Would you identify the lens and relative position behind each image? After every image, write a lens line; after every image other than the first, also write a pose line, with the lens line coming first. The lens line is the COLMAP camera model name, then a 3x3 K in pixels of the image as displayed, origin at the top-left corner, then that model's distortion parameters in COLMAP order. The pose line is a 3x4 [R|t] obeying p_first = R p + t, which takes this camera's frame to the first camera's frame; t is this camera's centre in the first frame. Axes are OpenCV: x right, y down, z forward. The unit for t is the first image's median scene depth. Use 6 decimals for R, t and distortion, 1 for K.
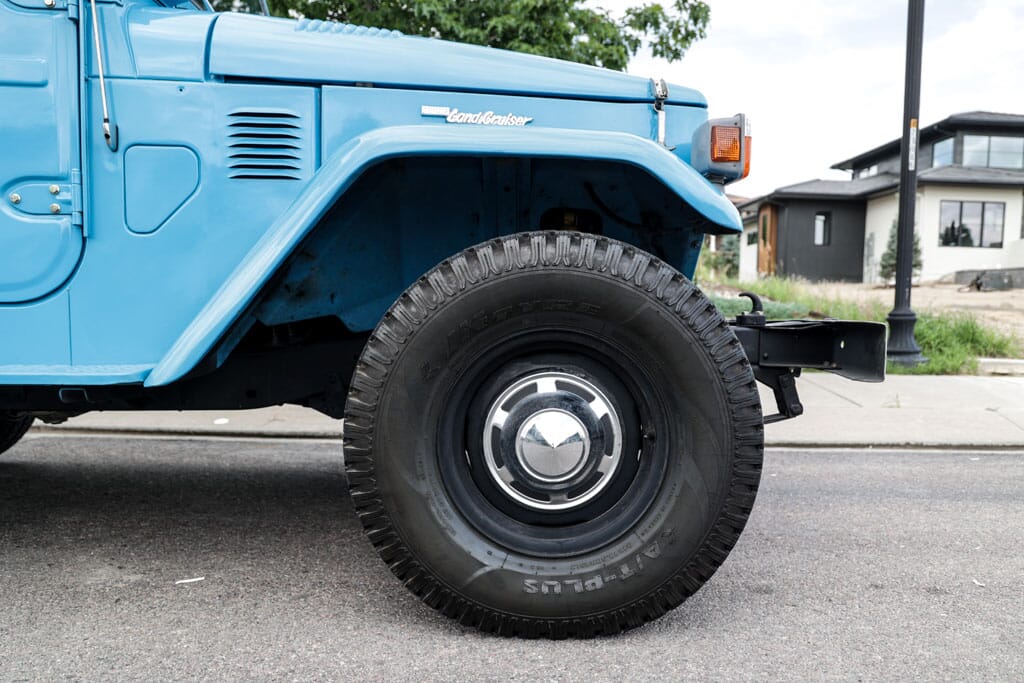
lens RADIAL K [[826.6, 0, 512.1], [0, 826.6, 366.4], [0, 0, 1]] dist [-0.042435, 0.003912]
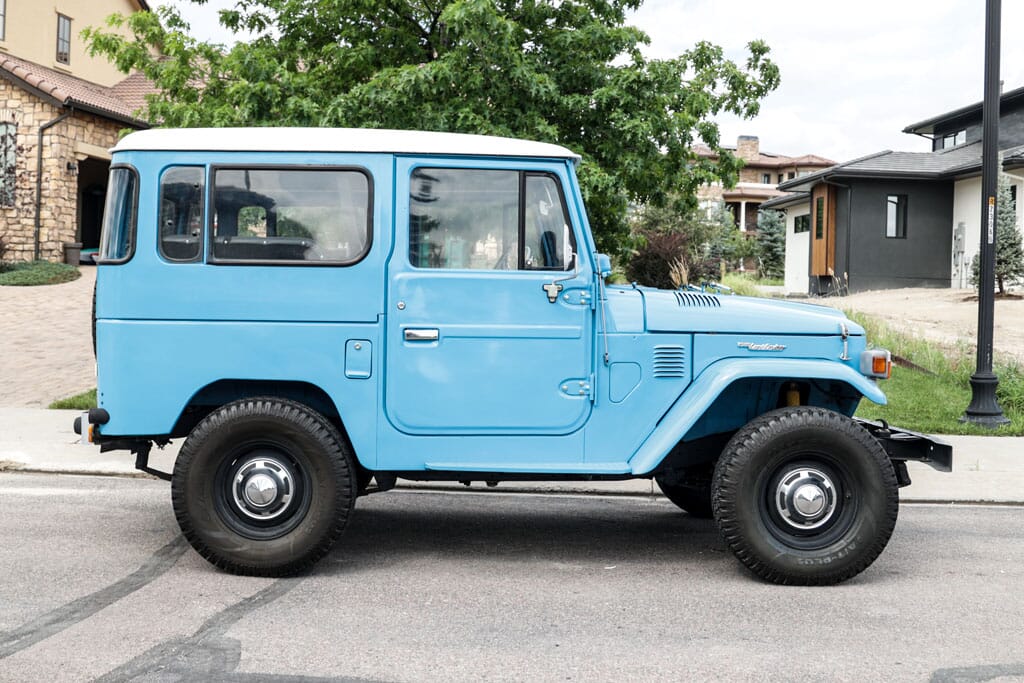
lens RADIAL K [[990.4, 0, 512.0], [0, 990.4, 341.5], [0, 0, 1]] dist [-0.062631, 0.020487]
pose [[0.999826, 0.007066, -0.017239, -0.697315], [-0.008146, 0.997954, -0.063410, -0.157827], [0.016755, 0.063539, 0.997839, -1.695300]]
